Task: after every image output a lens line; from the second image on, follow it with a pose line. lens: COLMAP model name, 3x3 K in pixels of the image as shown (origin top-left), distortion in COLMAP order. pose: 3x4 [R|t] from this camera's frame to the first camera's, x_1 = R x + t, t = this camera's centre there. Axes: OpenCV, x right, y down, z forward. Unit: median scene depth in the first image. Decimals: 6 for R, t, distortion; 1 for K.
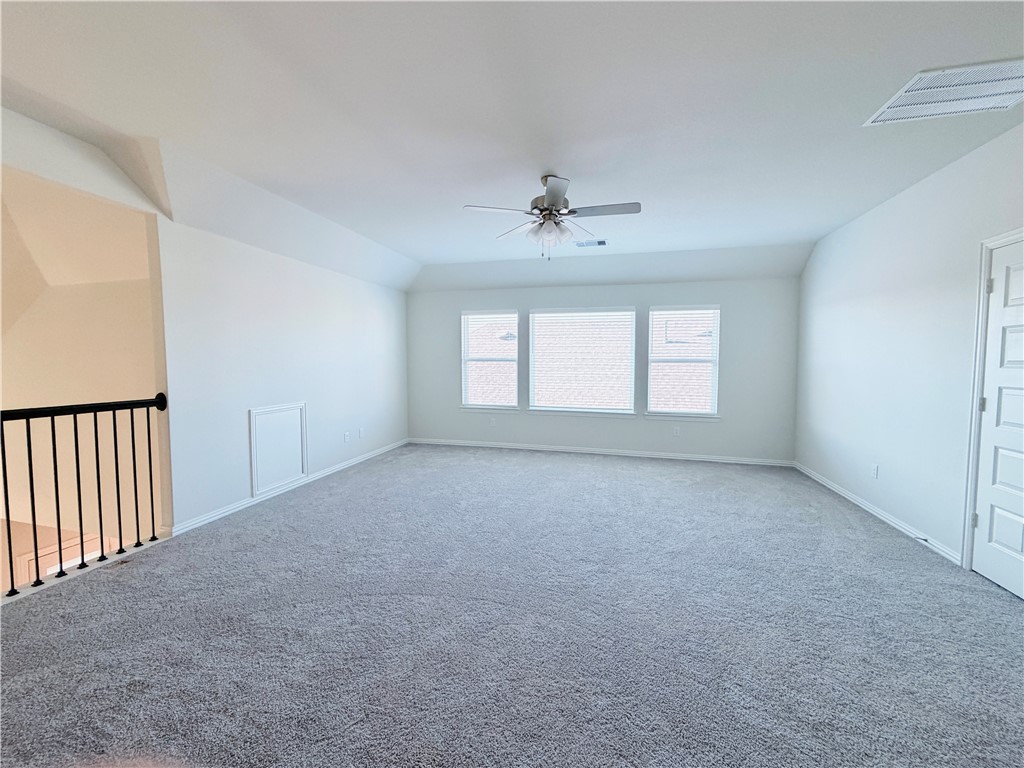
lens RADIAL K [[411.8, 0, 509.4], [0, 411.8, 381.8], [0, 0, 1]] dist [-0.002433, -0.000173]
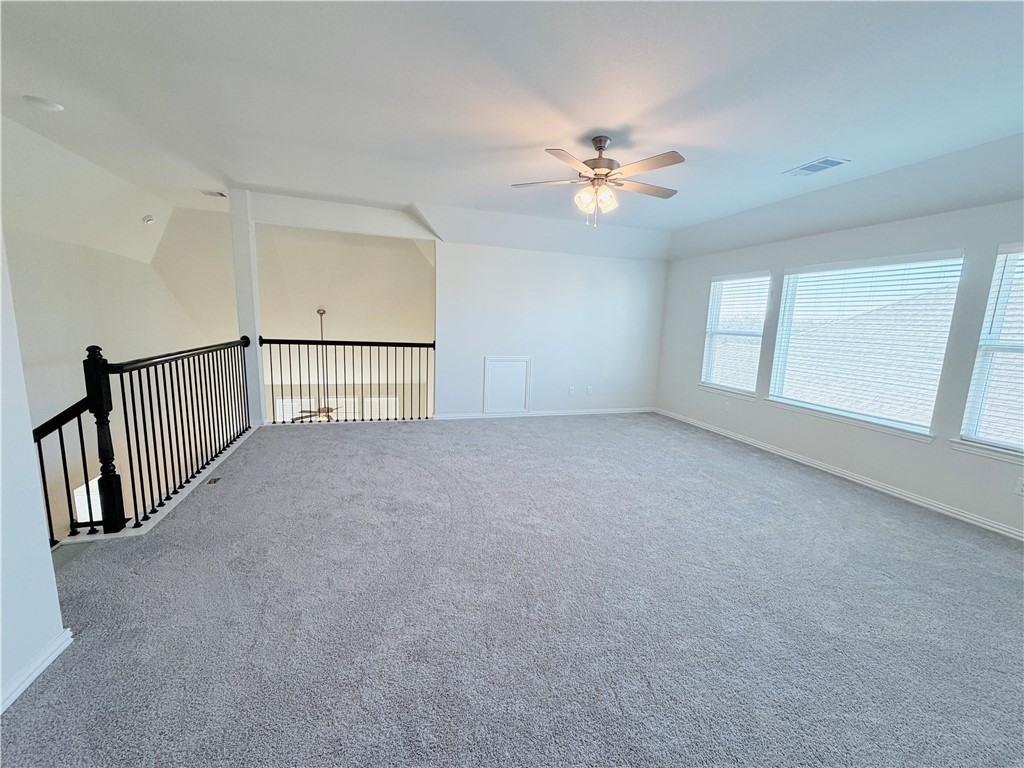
lens RADIAL K [[411.8, 0, 512.6], [0, 411.8, 385.4], [0, 0, 1]] dist [-0.002433, -0.000173]
pose [[0.526017, 0.150483, -0.837055, 0.547294], [-0.084166, 0.988601, 0.124837, -0.019410], [0.846299, 0.004785, 0.532687, 0.202617]]
